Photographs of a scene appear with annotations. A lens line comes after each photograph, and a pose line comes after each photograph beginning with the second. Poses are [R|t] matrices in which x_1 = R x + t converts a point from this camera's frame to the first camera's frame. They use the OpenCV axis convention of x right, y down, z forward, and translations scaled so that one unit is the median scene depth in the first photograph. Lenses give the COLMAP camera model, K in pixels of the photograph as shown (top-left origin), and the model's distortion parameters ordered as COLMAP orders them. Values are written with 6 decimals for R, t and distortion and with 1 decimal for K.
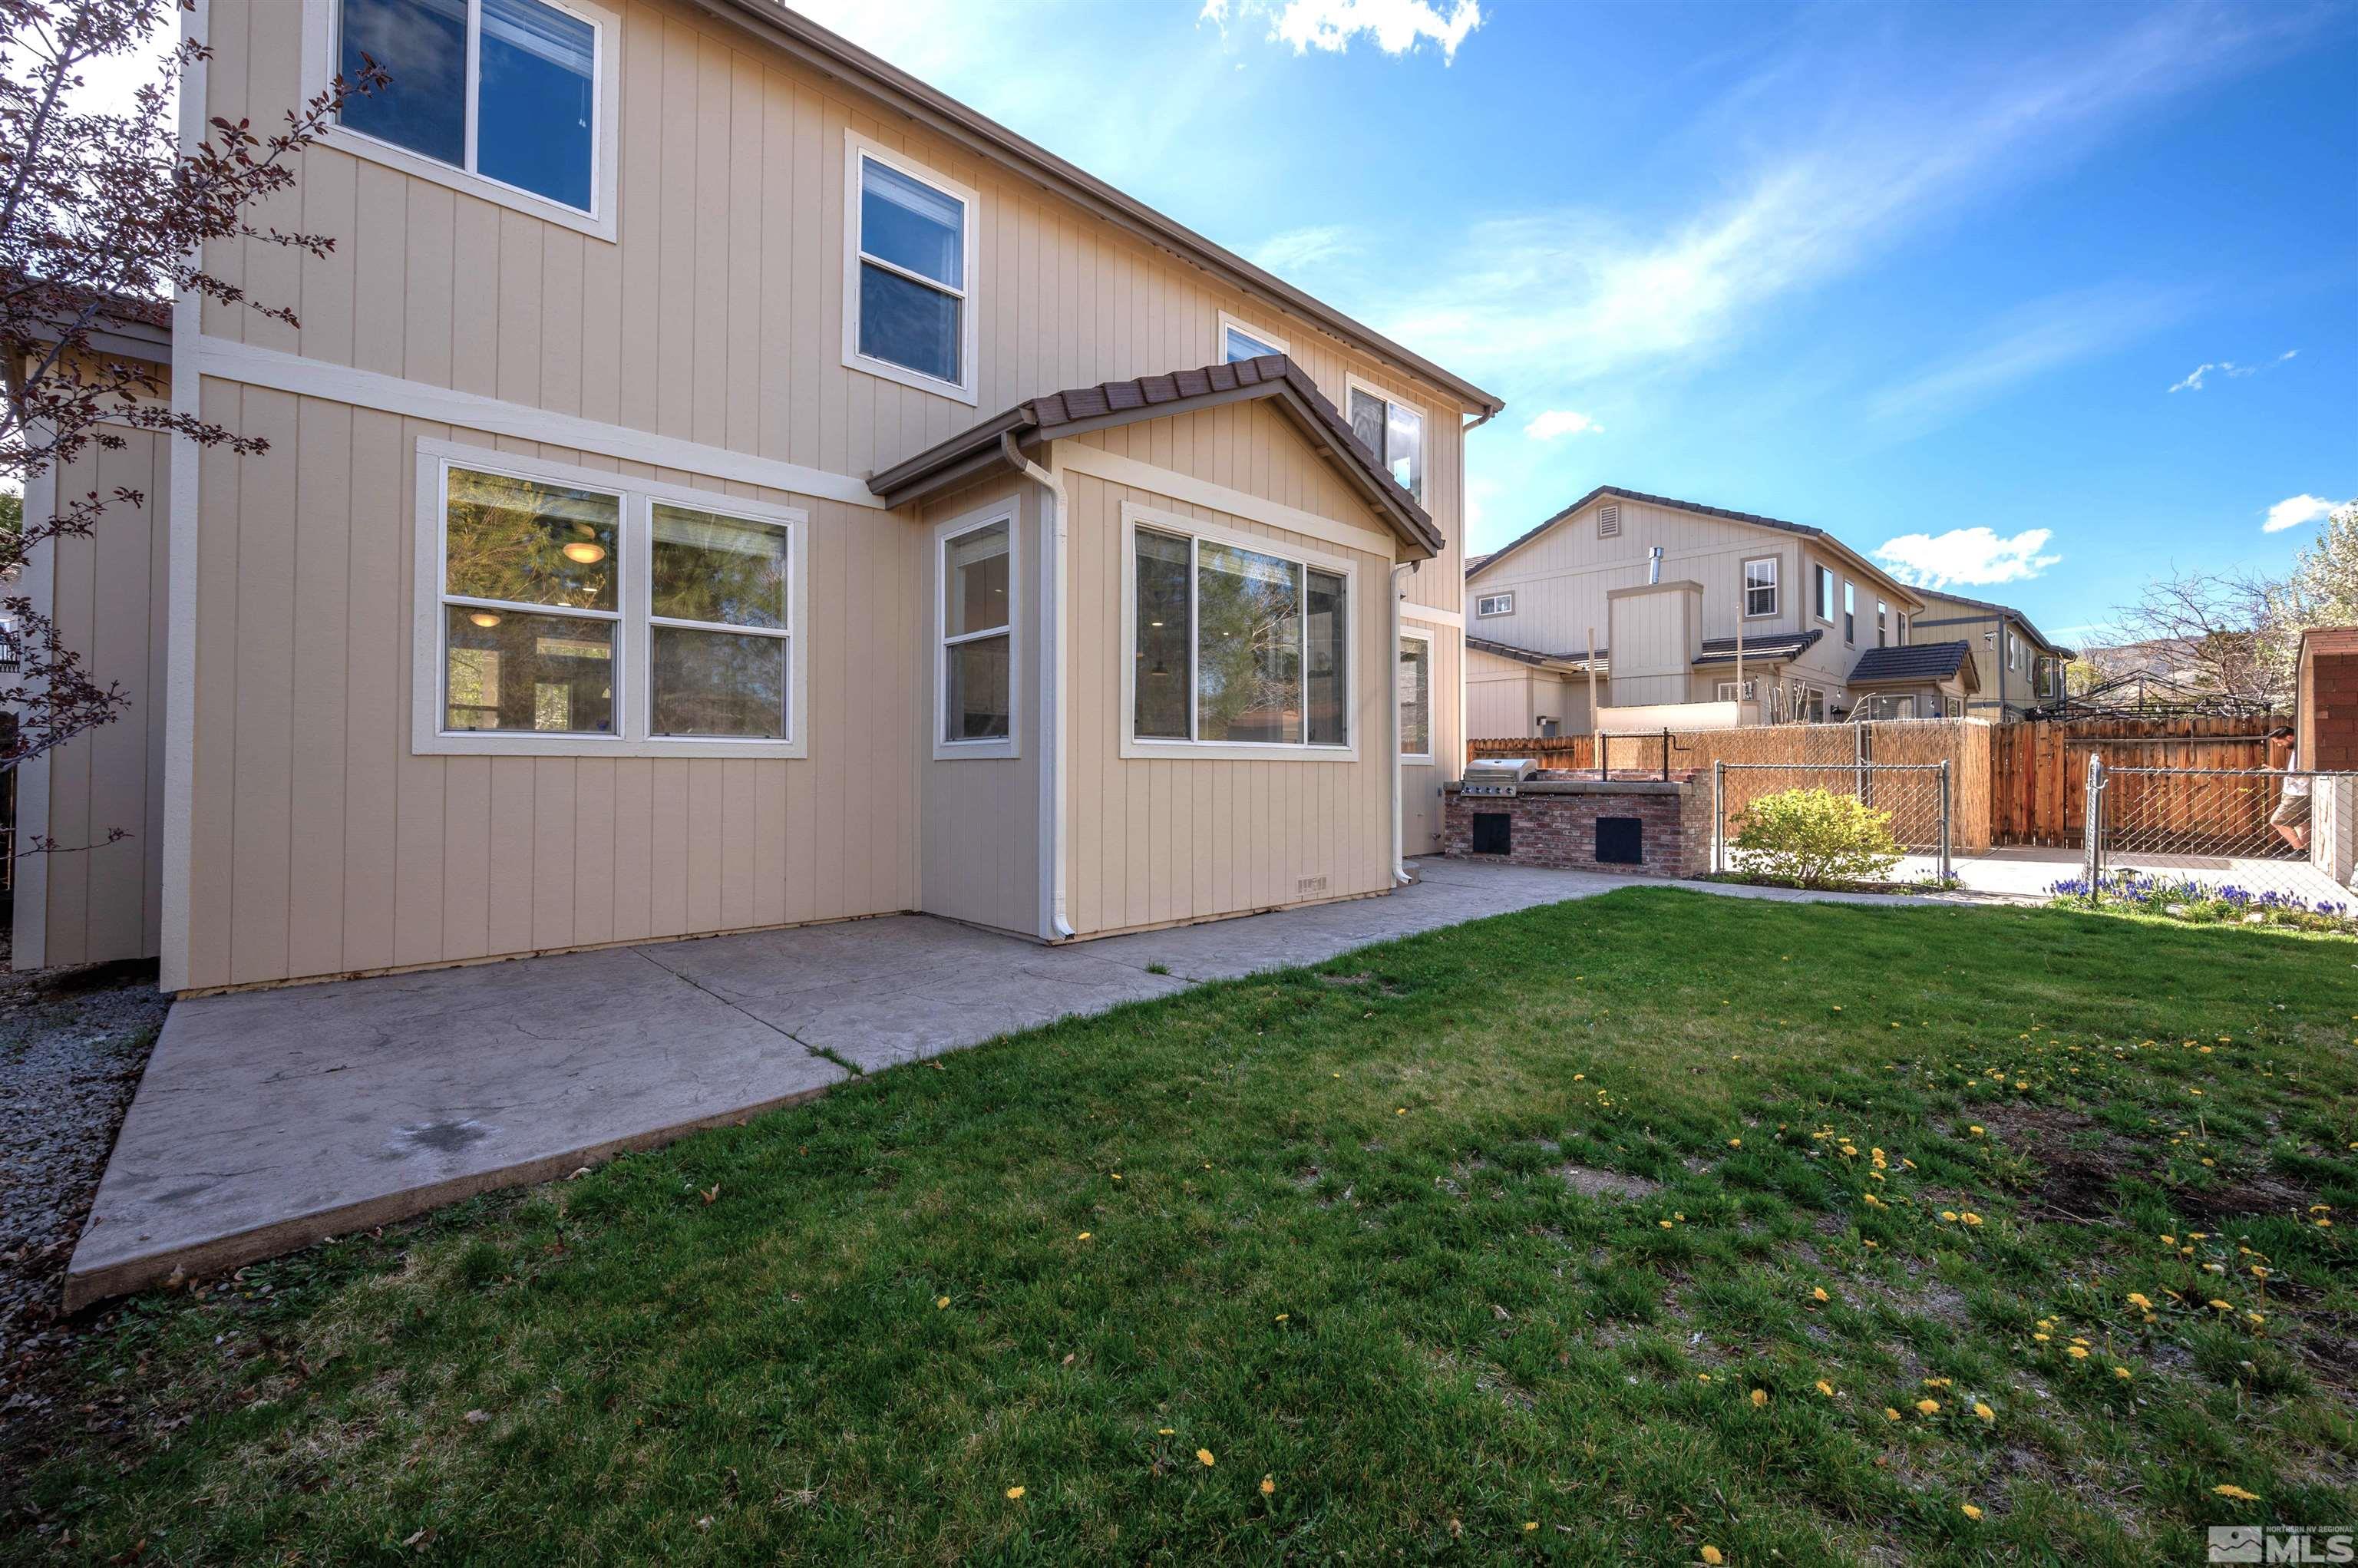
lens RADIAL K [[953.4, 0, 1175.9], [0, 953.4, 775.4], [0, 0, 1]] dist [-0.000822, 0.000077]
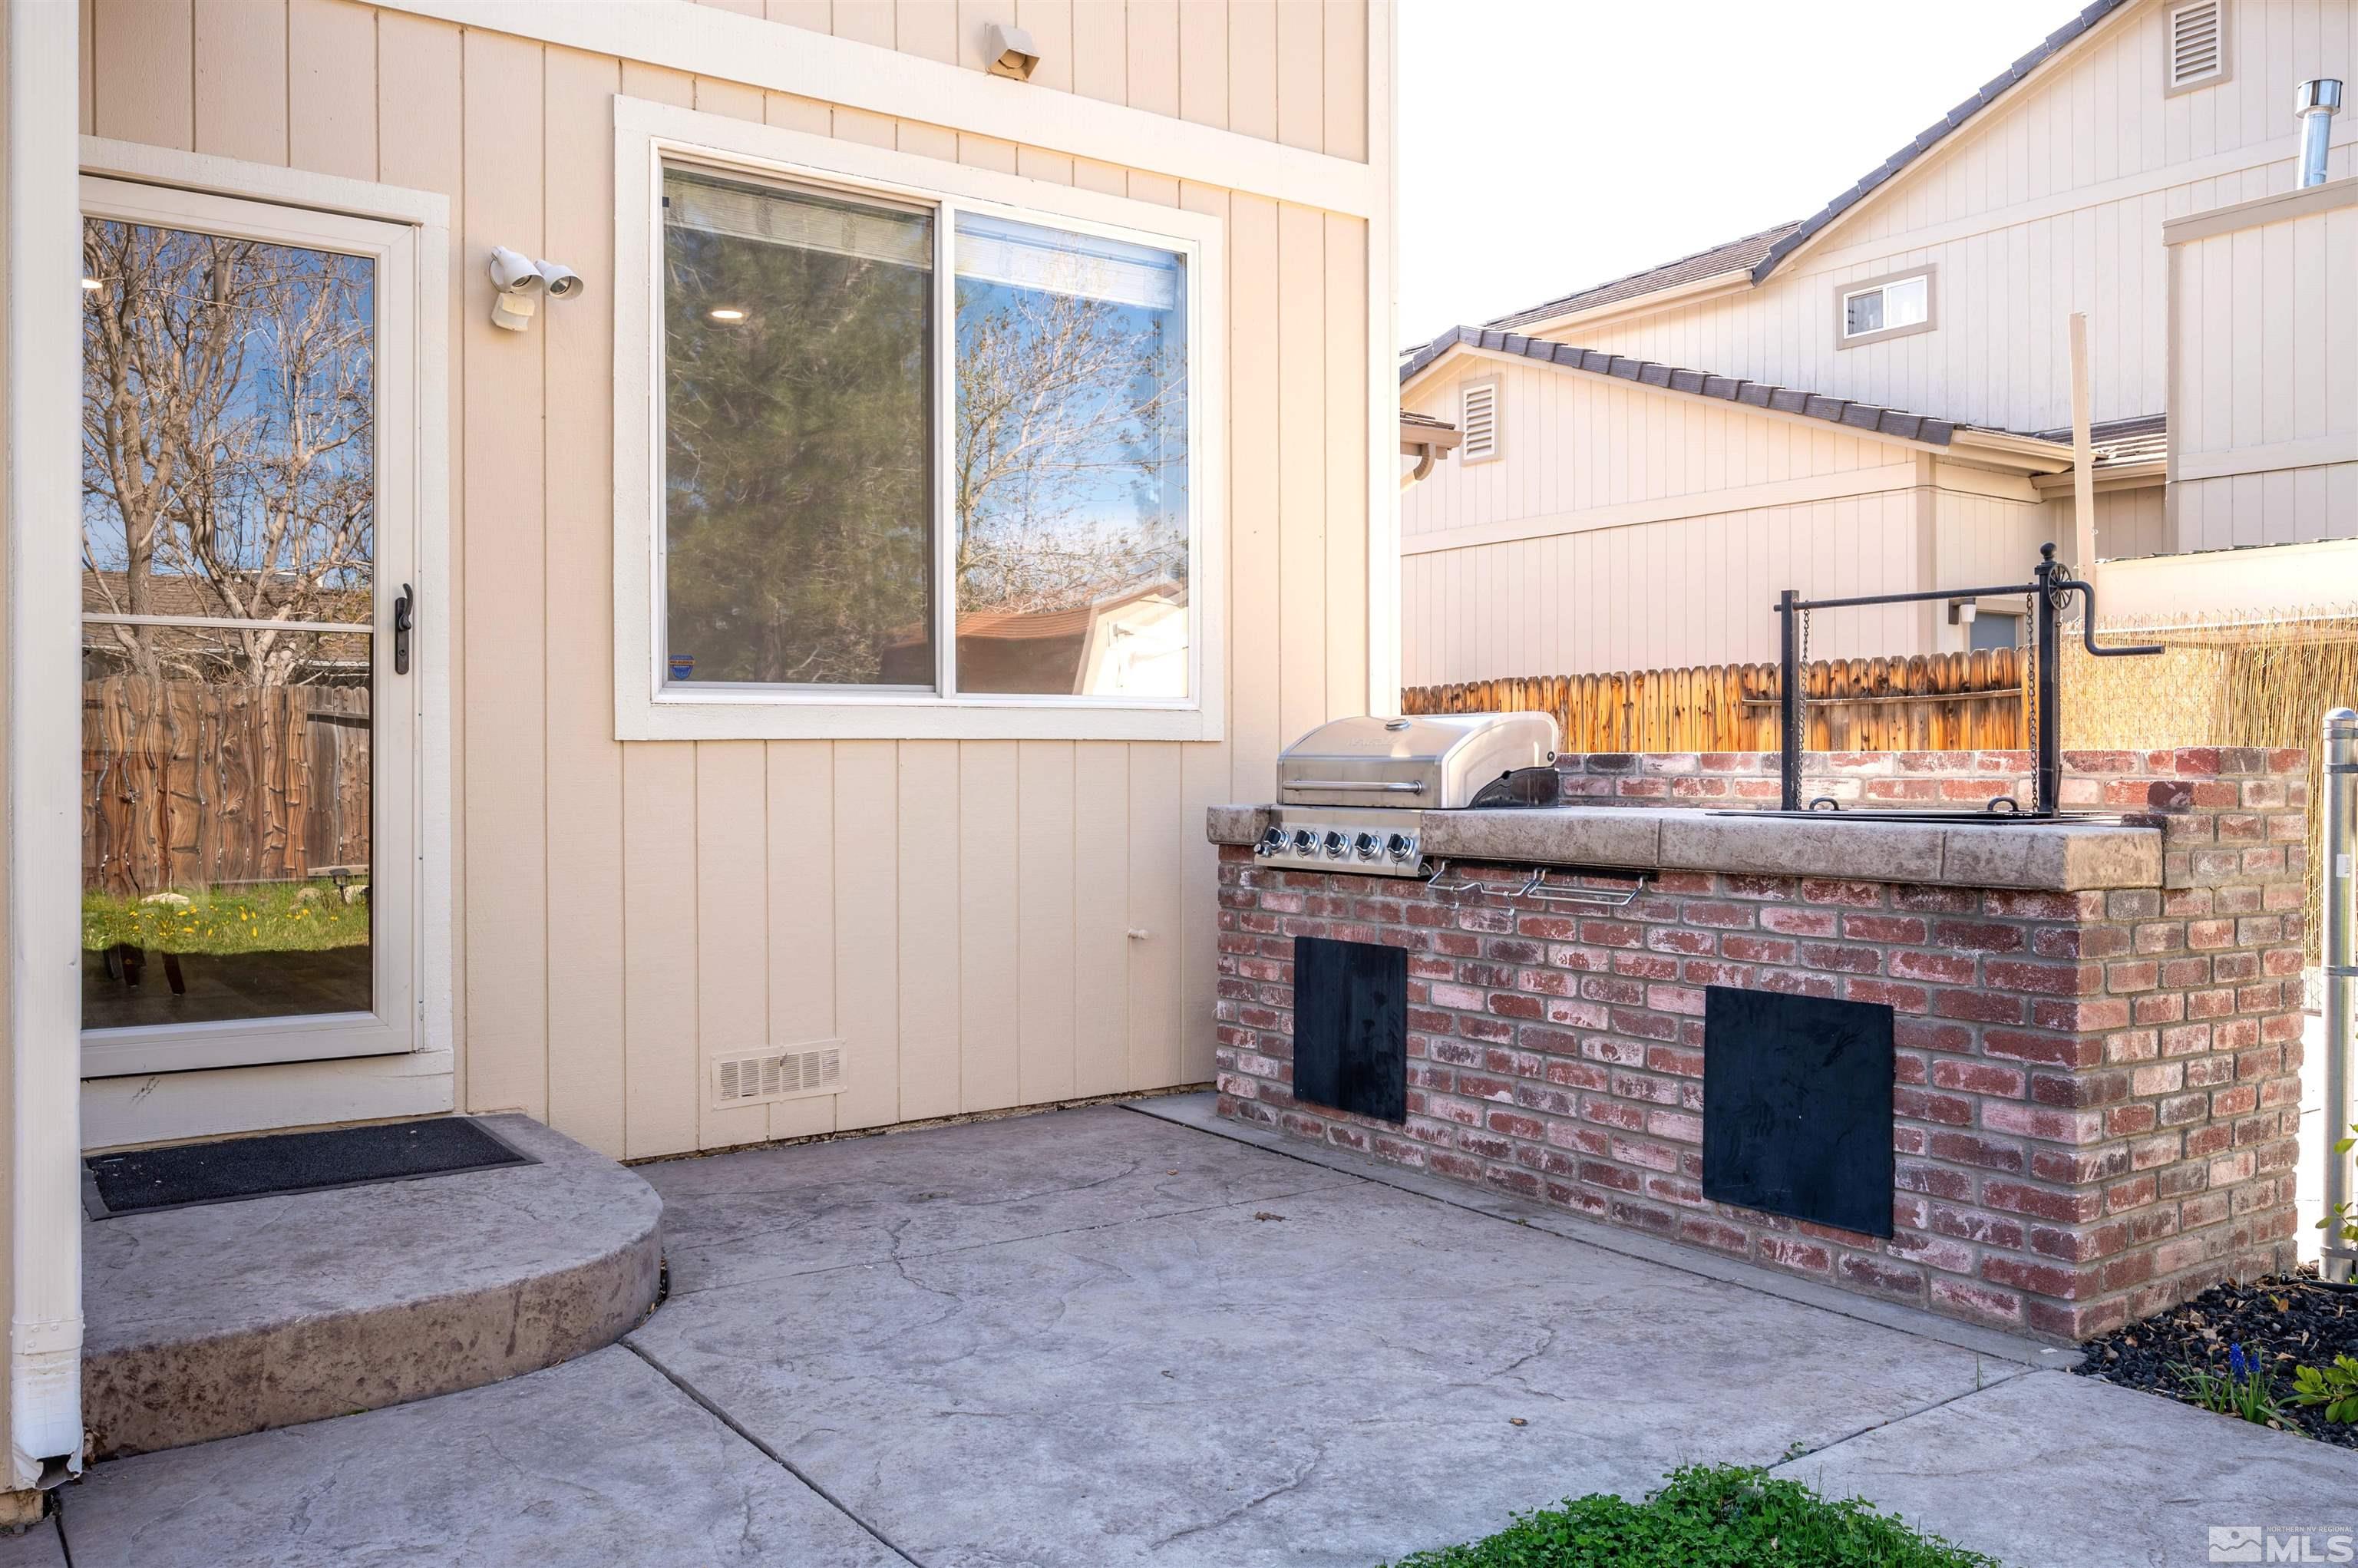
lens RADIAL K [[1841.6, 0, 1180.6], [0, 1841.6, 777.9], [0, 0, 1]] dist [-0.010094, -0.002212]
pose [[0.989501, -0.002604, -0.144502, 0.364272], [0.003675, 0.999968, 0.007144, -0.004454], [0.144479, -0.007600, 0.989479, 0.554588]]
